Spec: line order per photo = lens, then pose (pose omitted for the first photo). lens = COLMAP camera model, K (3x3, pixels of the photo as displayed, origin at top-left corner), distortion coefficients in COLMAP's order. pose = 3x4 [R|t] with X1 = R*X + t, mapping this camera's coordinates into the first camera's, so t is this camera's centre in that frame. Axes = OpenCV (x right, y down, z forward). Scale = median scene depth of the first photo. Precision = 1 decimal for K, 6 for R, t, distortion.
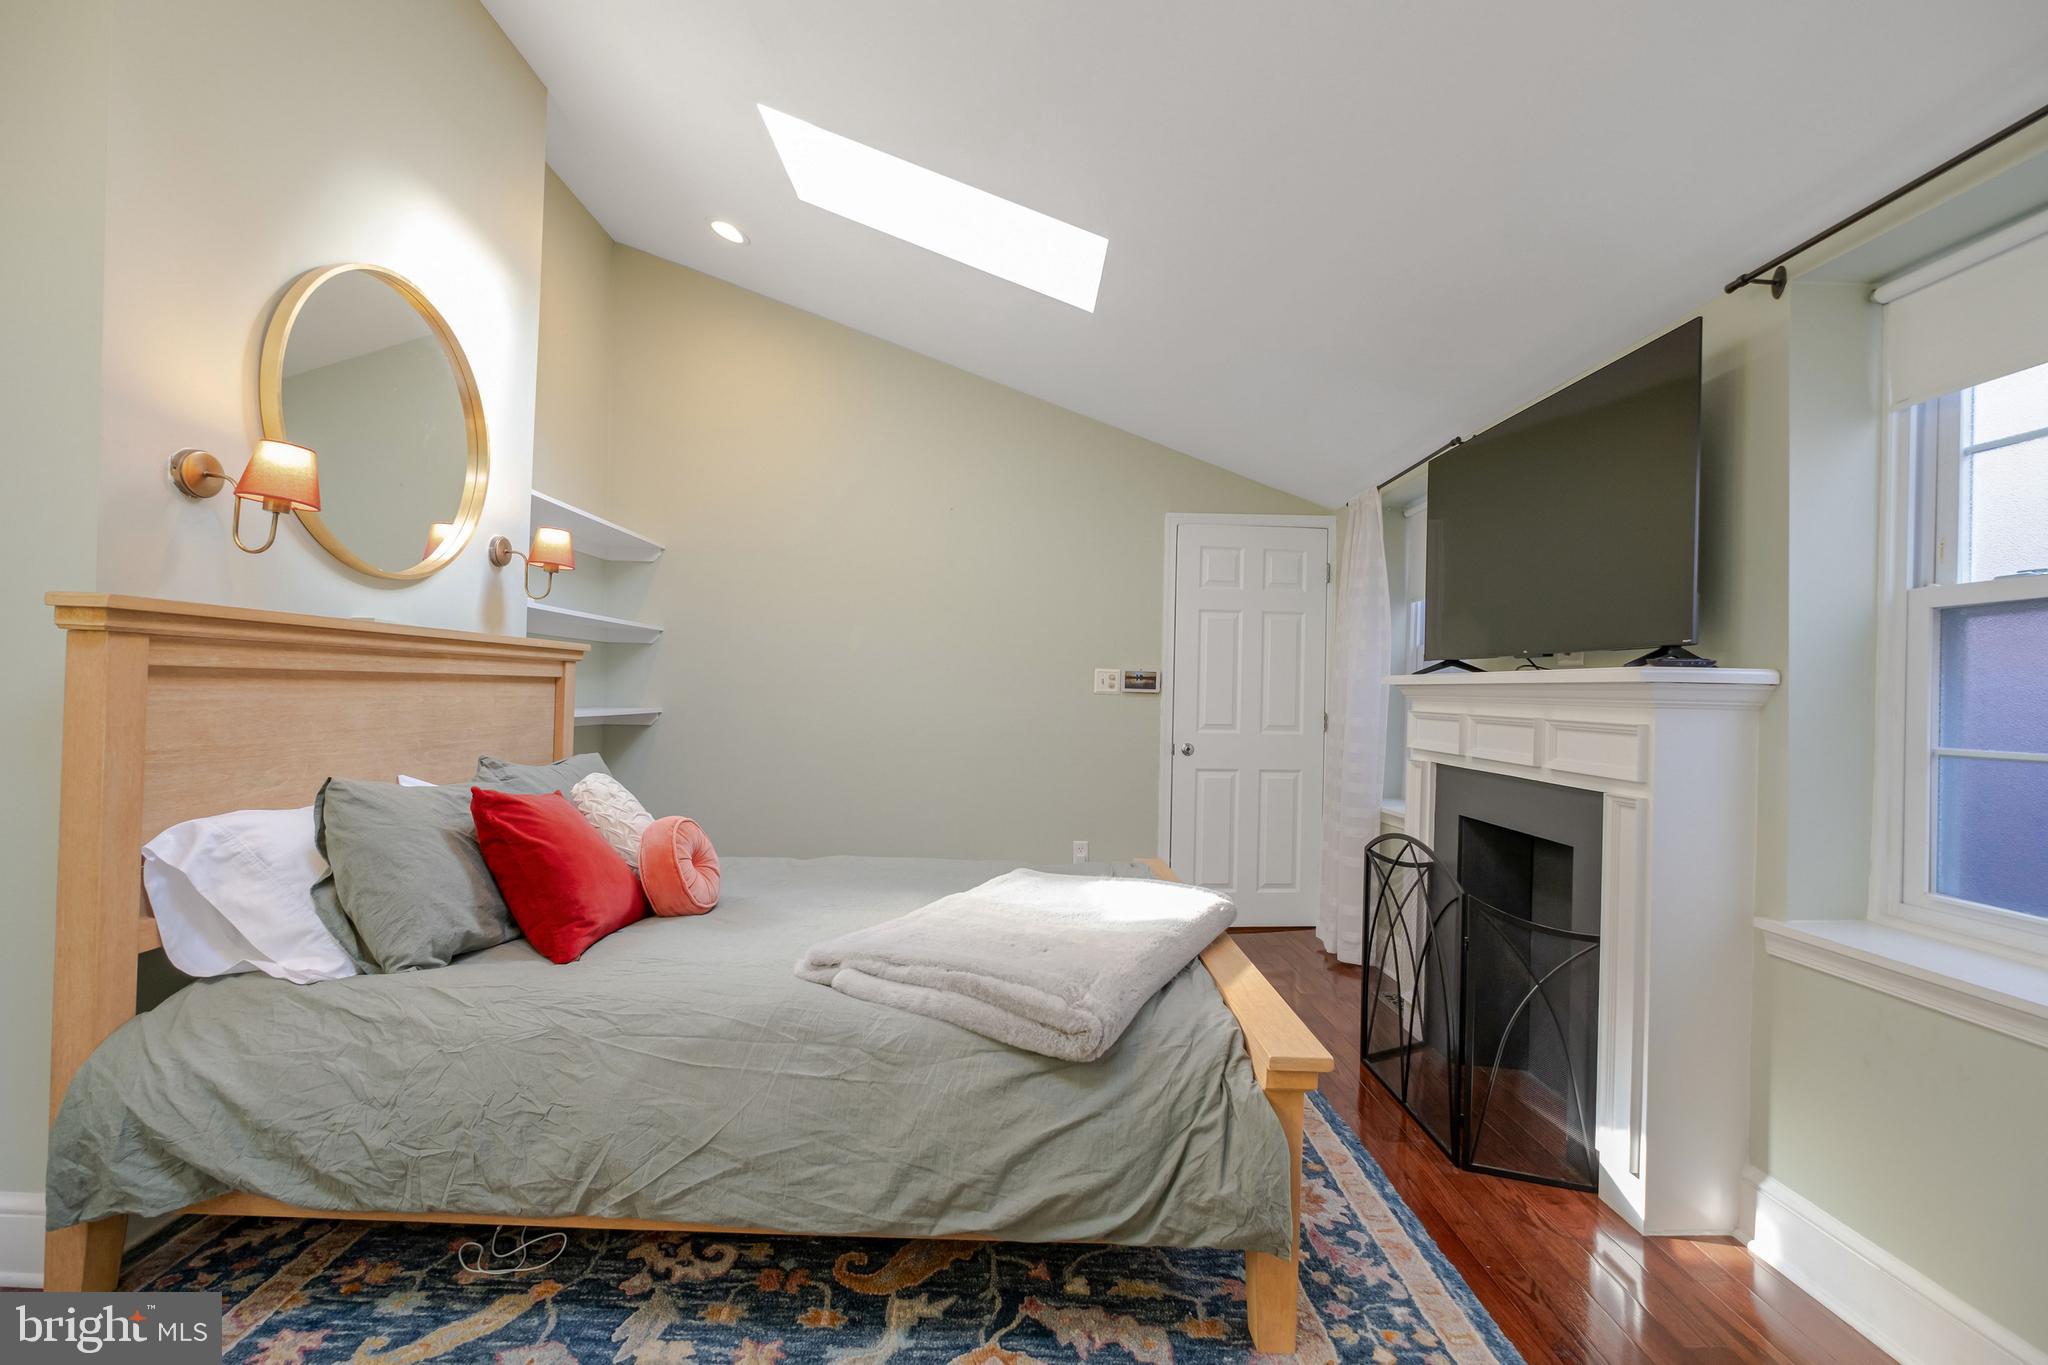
lens RADIAL K [[885.6, 0, 1024.1], [0, 885.6, 682.5], [0, 0, 1]] dist [-0.000058, -0.000004]
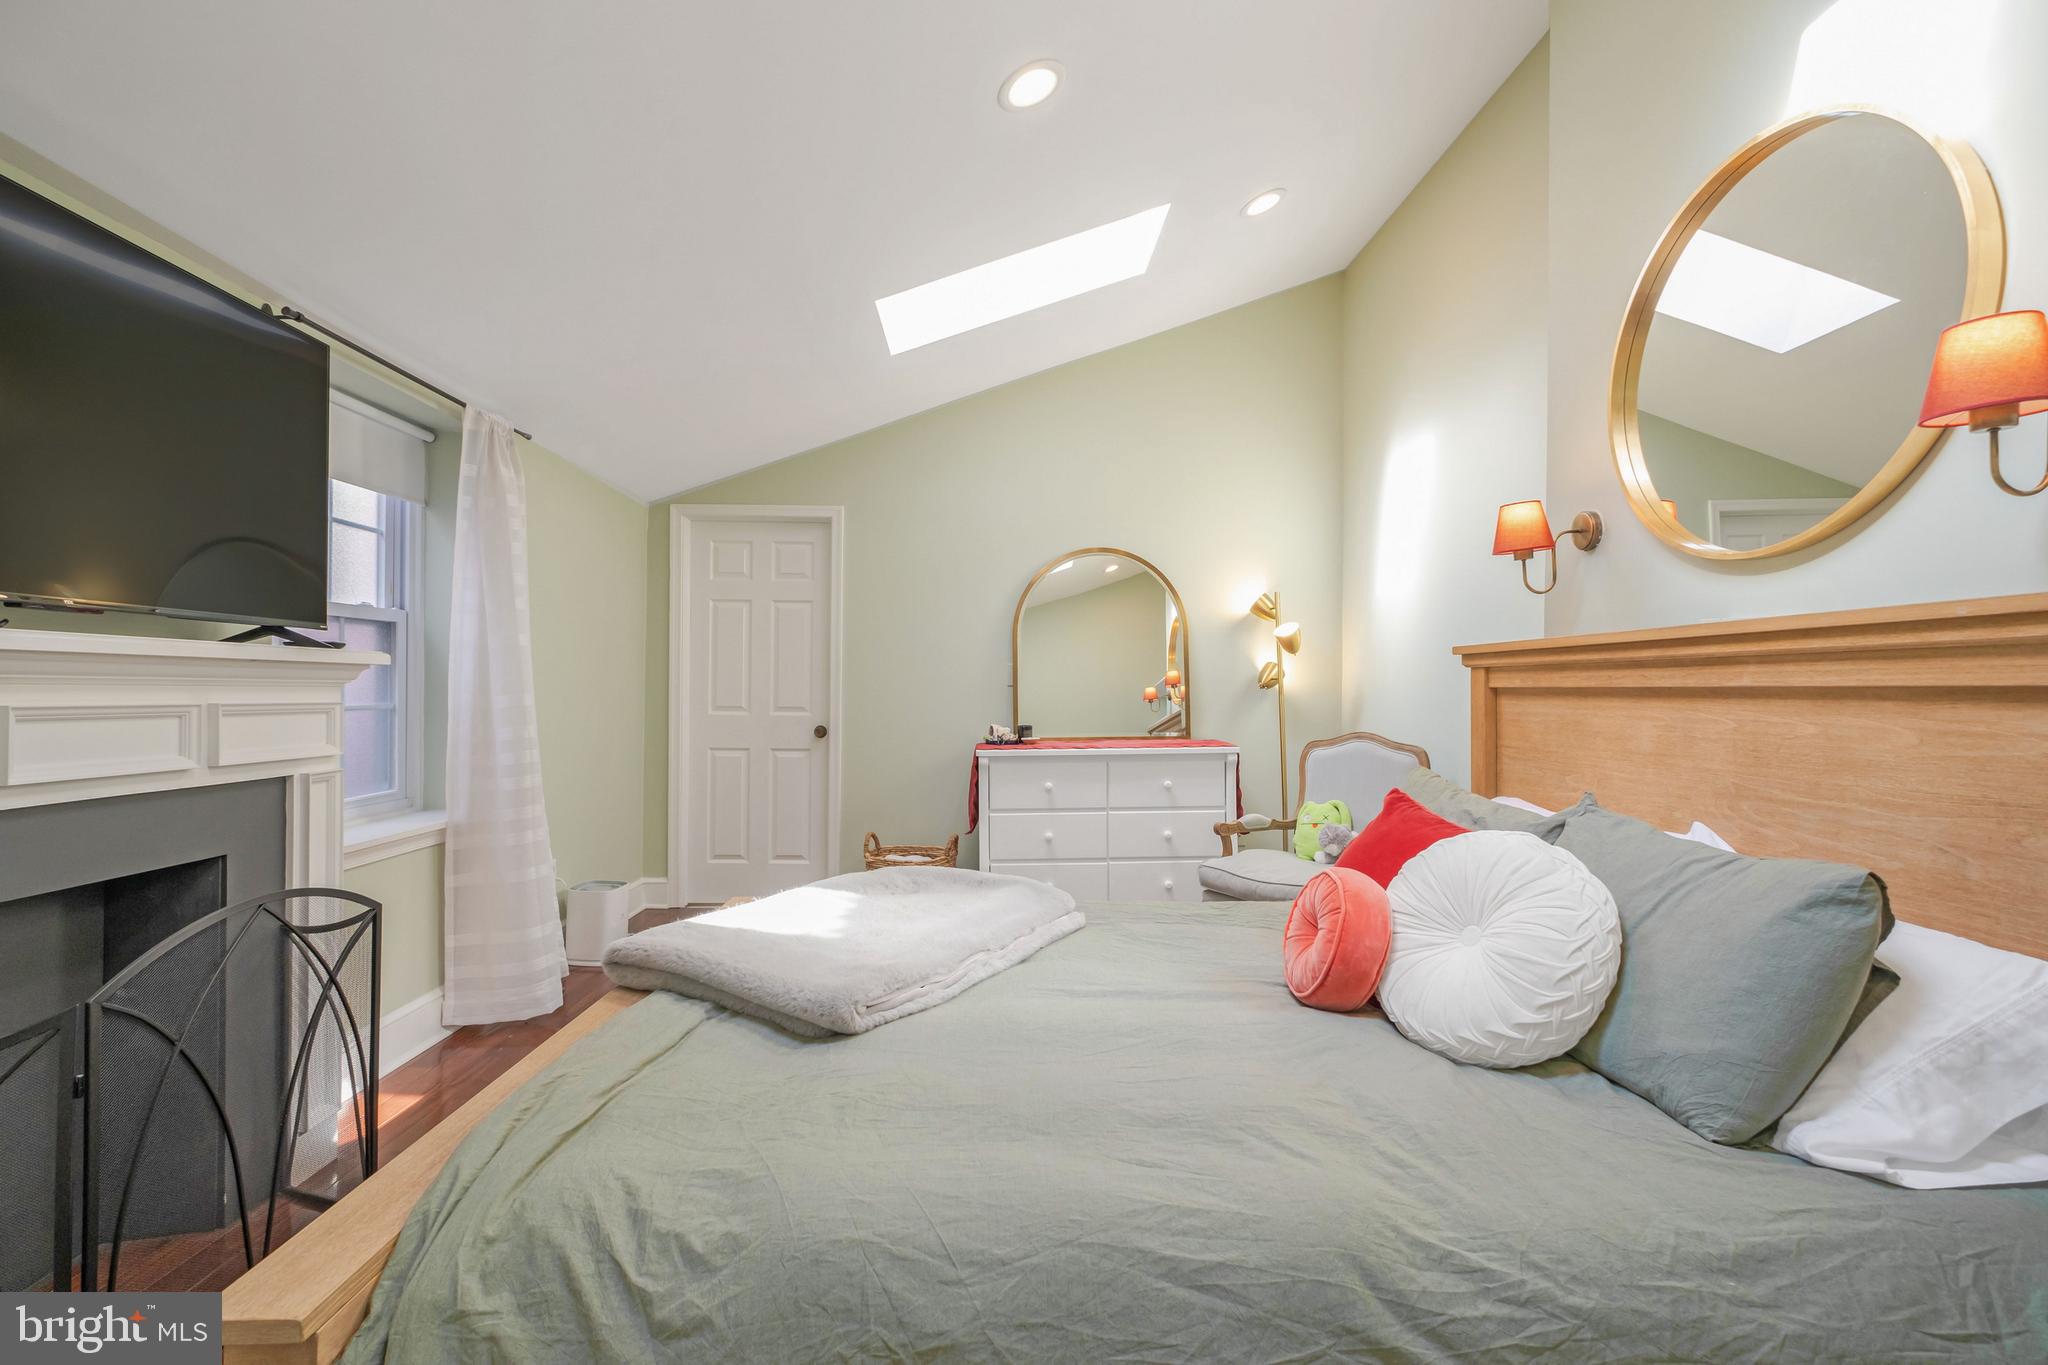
lens RADIAL K [[885.6, 0, 1021.6], [0, 885.6, 682.4], [0, 0, 1]] dist [-0.000058, -0.000004]
pose [[-0.999443, -0.029220, -0.016093, -0.111206], [-0.029002, 0.999487, -0.013613, 0.011963], [0.016482, -0.013138, -0.999778, 1.801464]]
